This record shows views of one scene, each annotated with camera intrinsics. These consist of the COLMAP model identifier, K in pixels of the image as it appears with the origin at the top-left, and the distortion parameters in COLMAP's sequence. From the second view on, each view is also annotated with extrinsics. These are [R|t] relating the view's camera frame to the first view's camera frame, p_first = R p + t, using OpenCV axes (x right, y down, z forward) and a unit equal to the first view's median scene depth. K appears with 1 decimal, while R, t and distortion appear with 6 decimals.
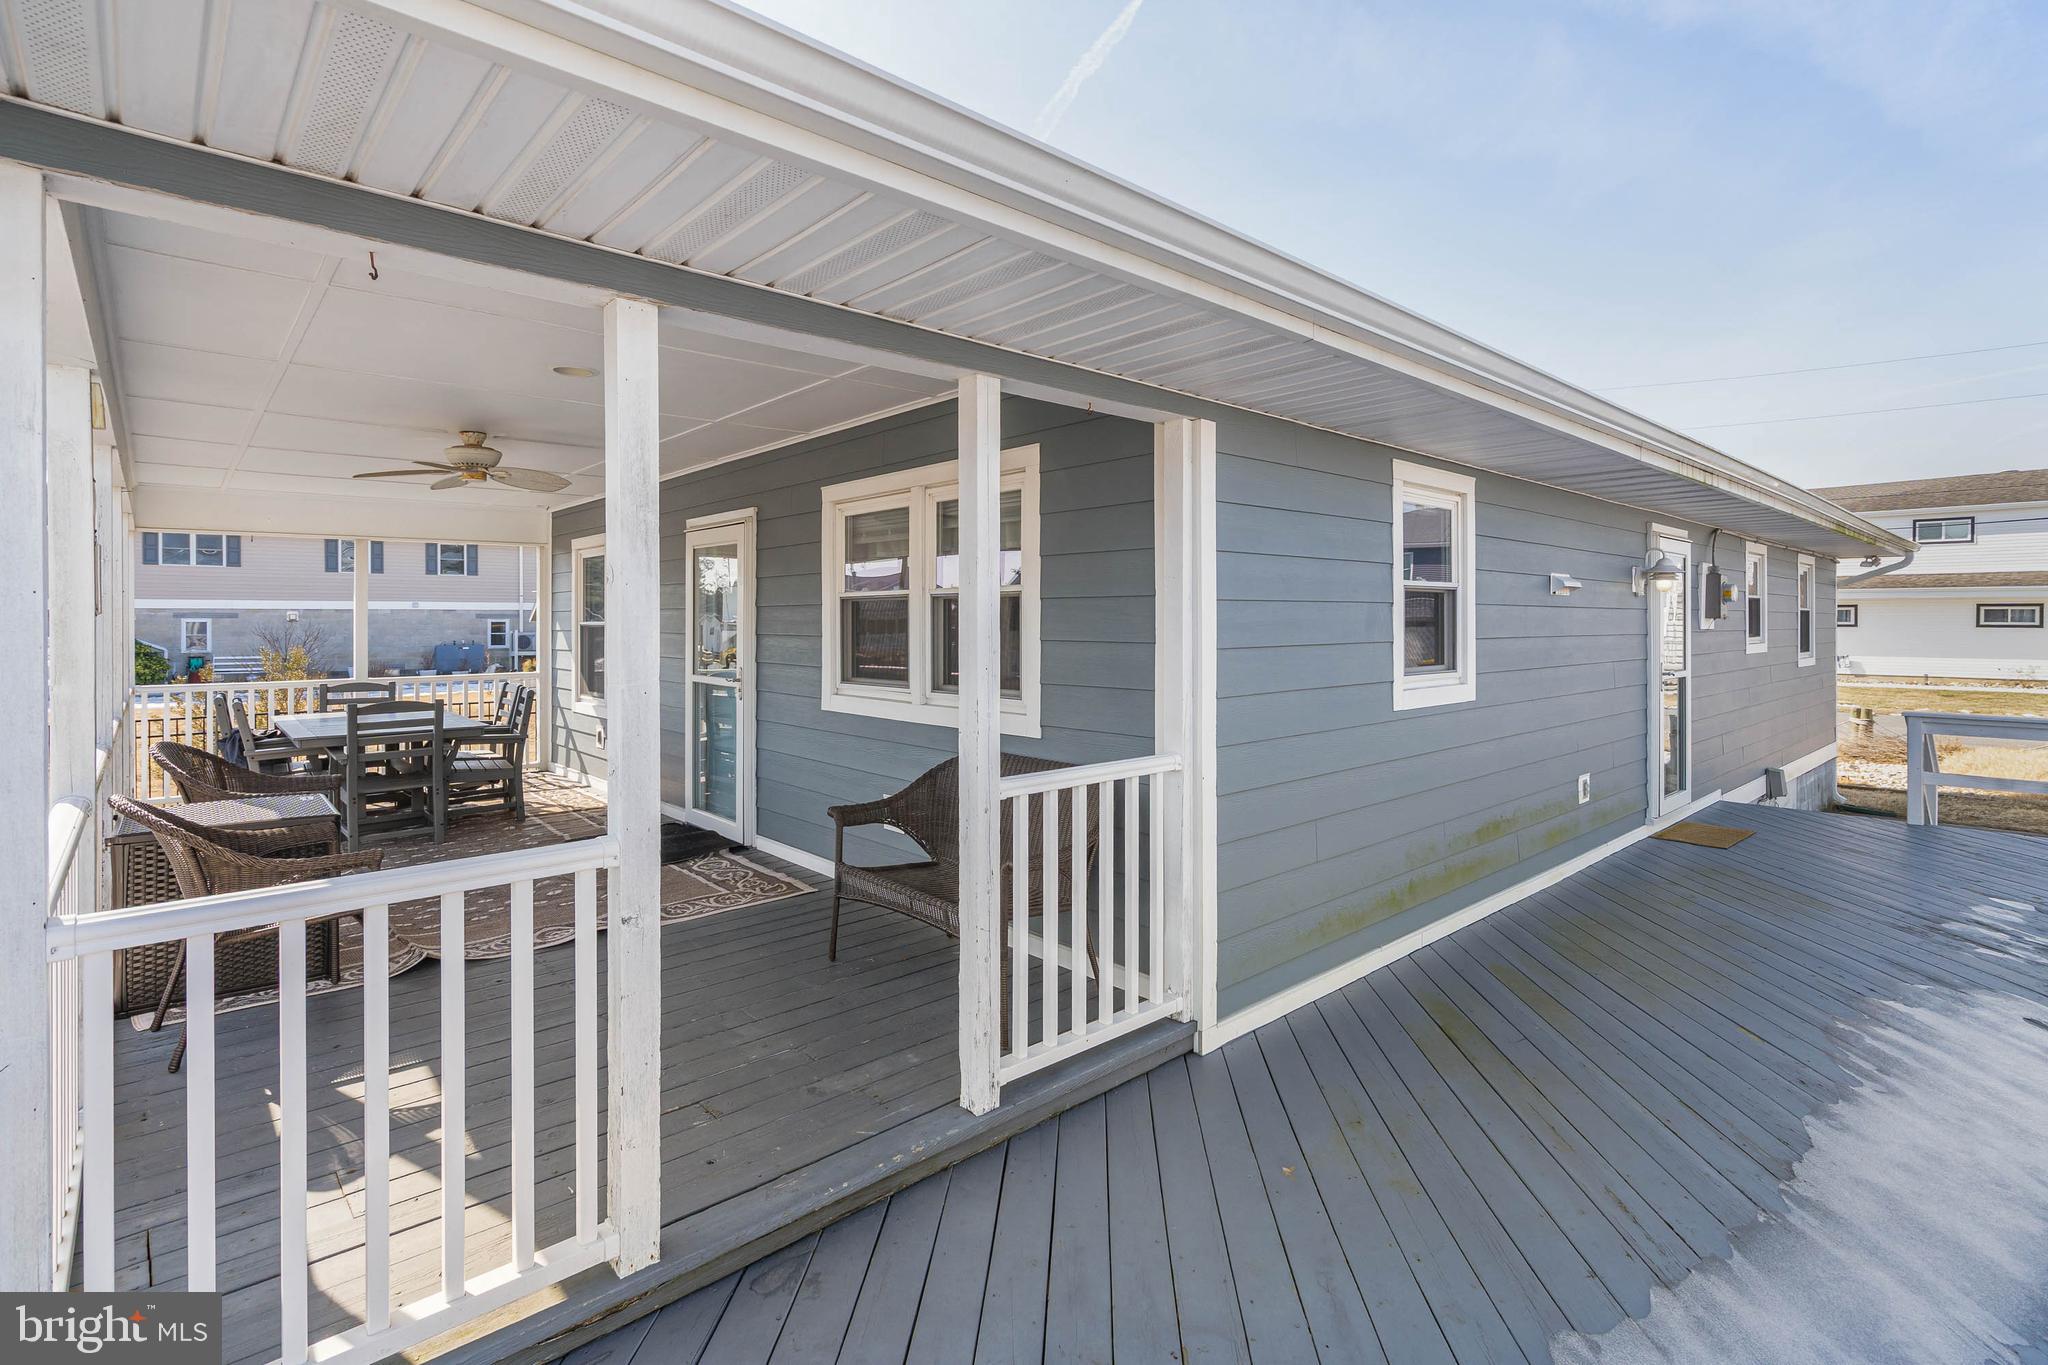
lens RADIAL K [[981.2, 0, 1030.2], [0, 981.2, 629.8], [0, 0, 1]] dist [0.001210, 0.000166]
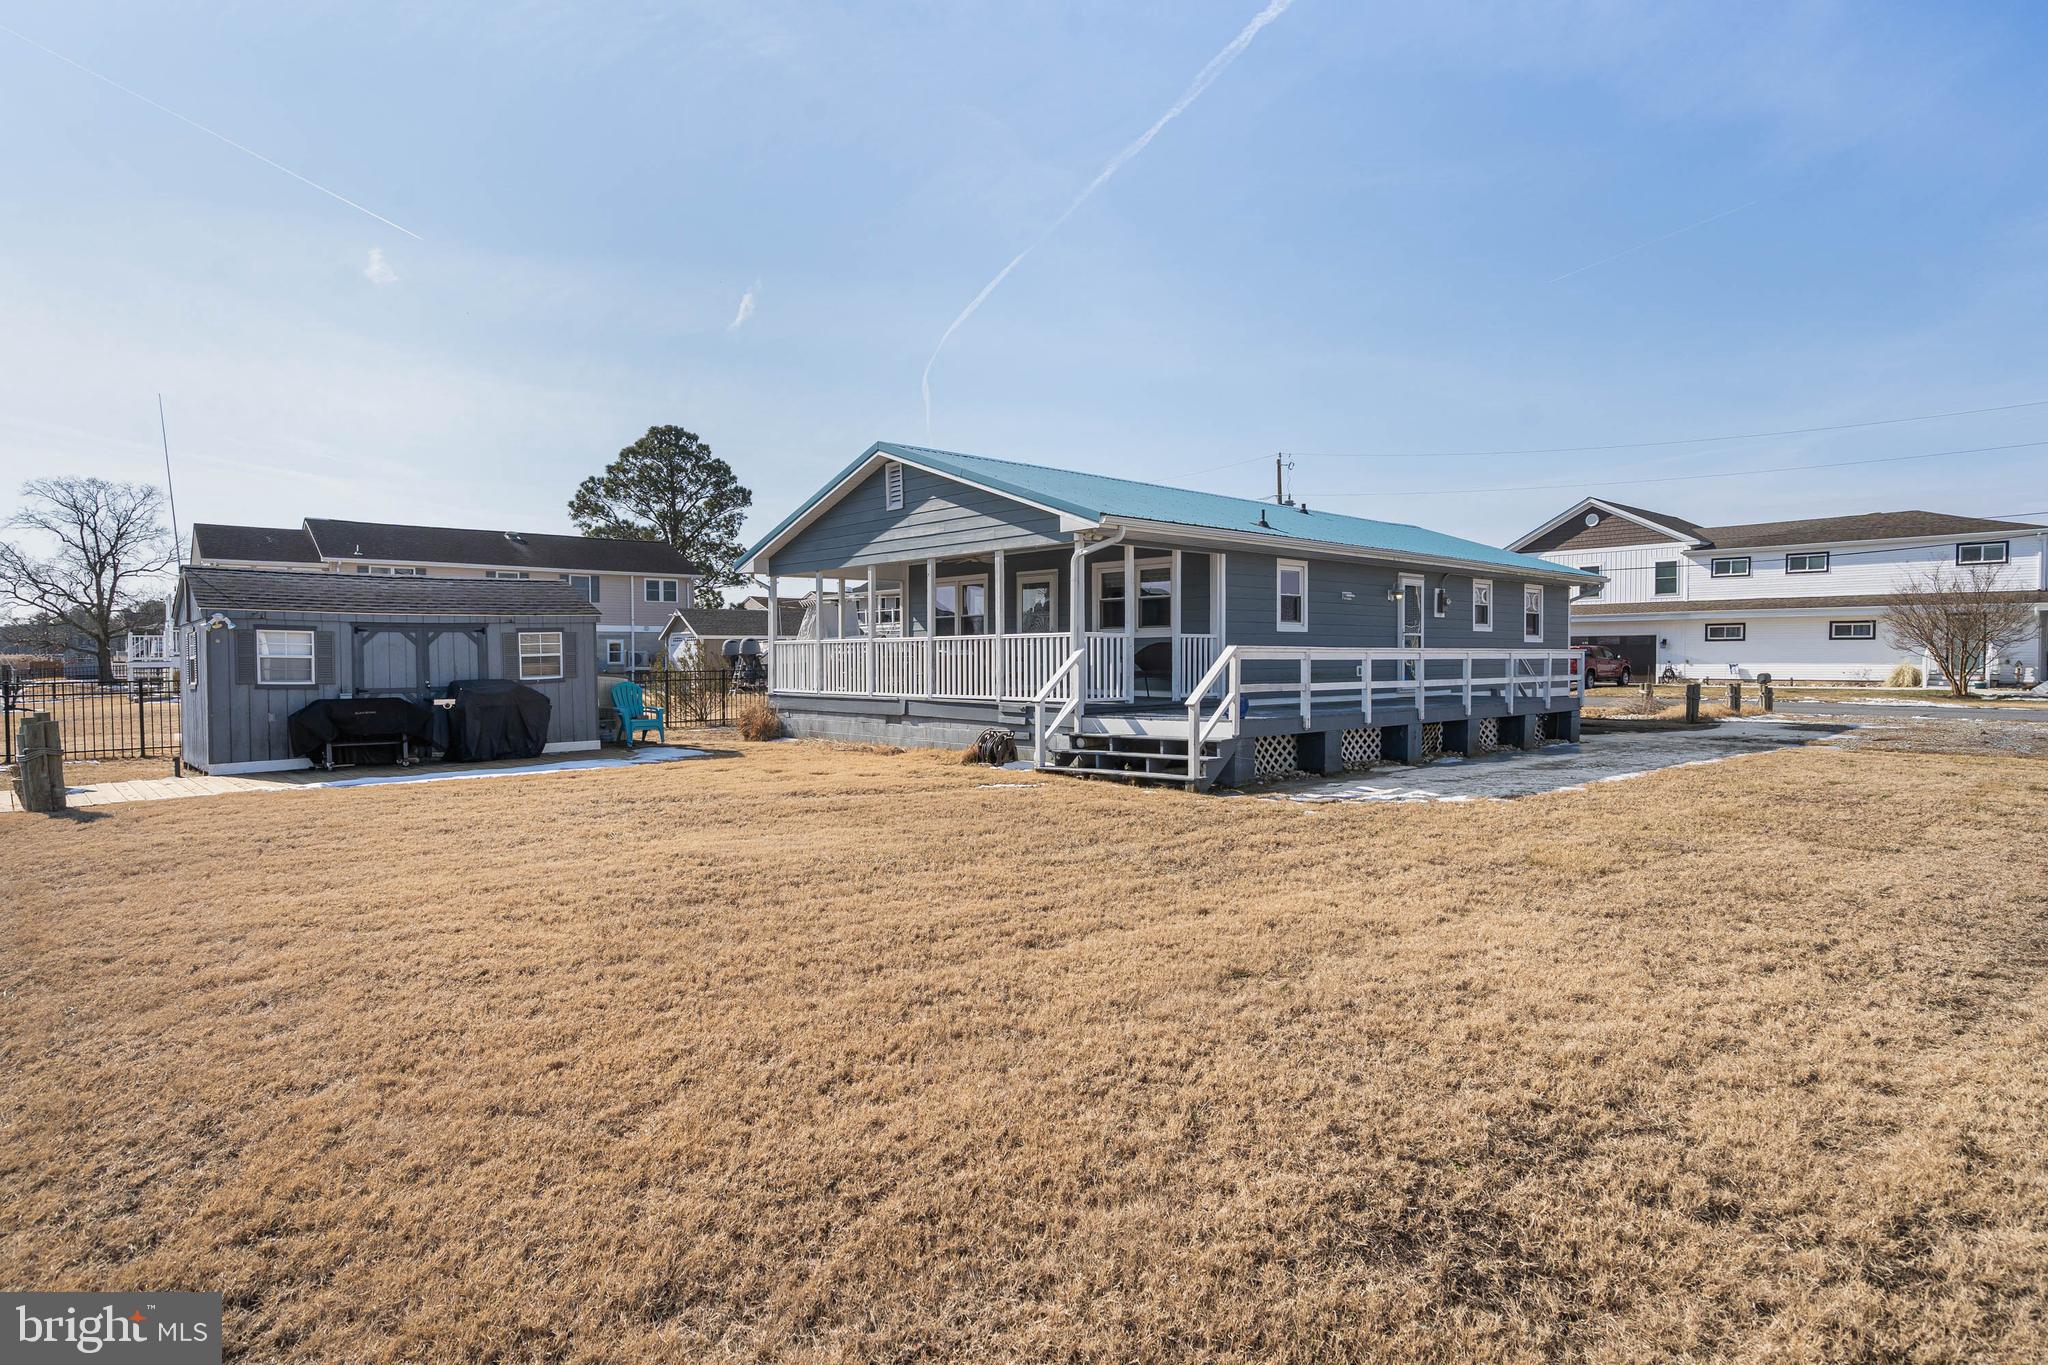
lens RADIAL K [[1106.4, 0, 1028.7], [0, 1106.4, 685.2], [0, 0, 1]] dist [0.002359, 0.001258]
pose [[0.999953, -0.002750, 0.009319, -0.414739], [0.002595, 0.999858, 0.016666, 0.158105], [-0.009364, -0.016641, 0.999818, -2.218969]]
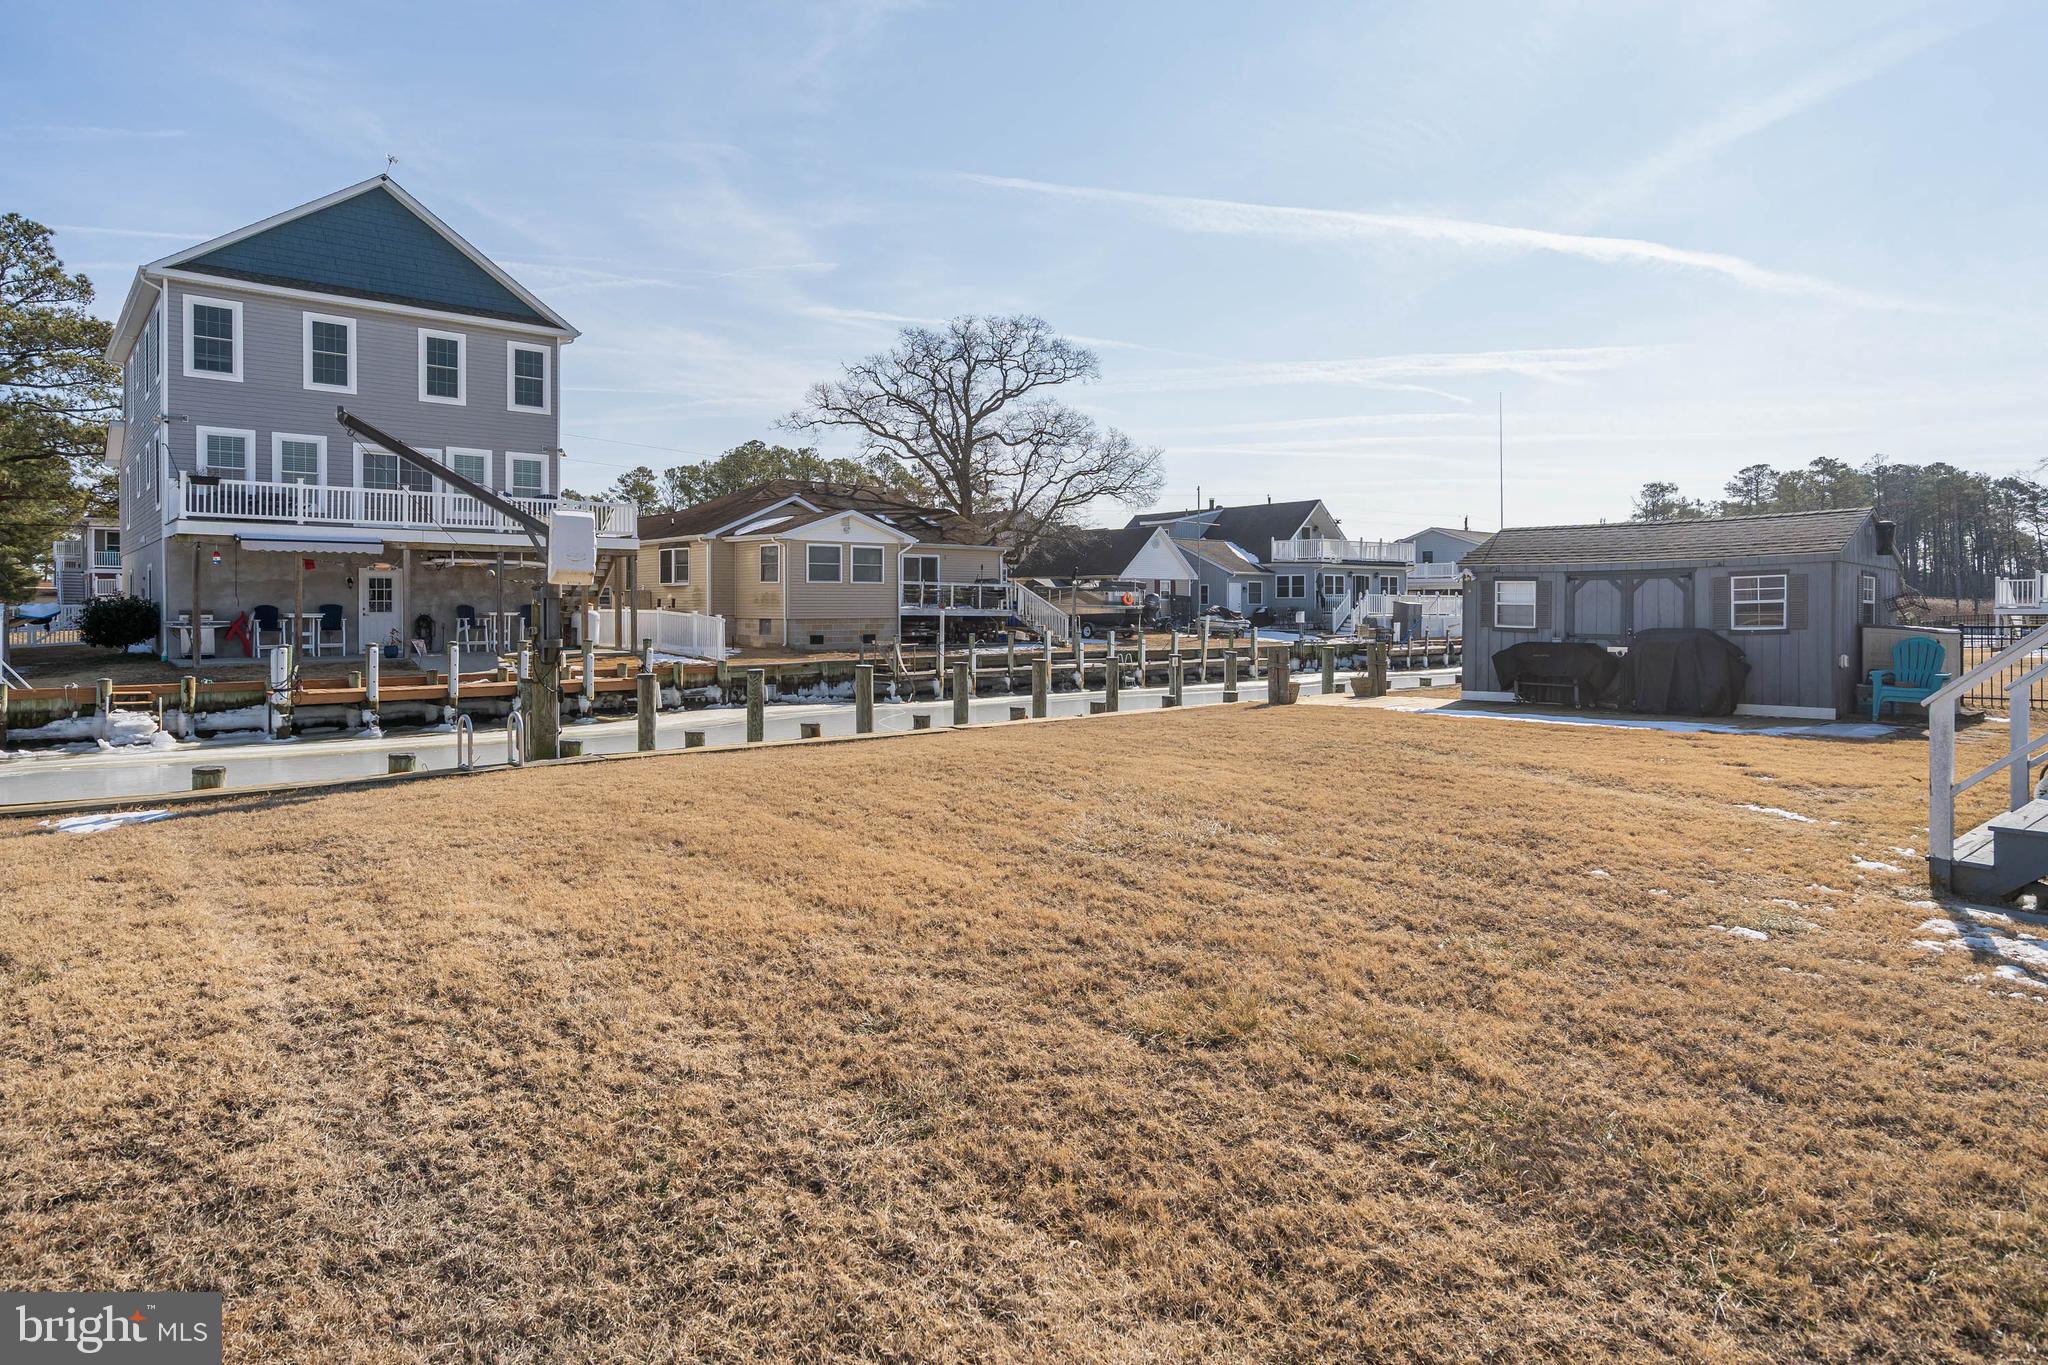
lens RADIAL K [[1162.7, 0, 1012.2], [0, 1162.7, 612.7], [0, 0, 1]] dist [0.000357, 0.000933]
pose [[-0.014822, 0.006303, -0.999870, 0.978196], [-0.008945, 0.999939, 0.006436, 0.146899], [0.999850, 0.009039, -0.014765, -0.968121]]
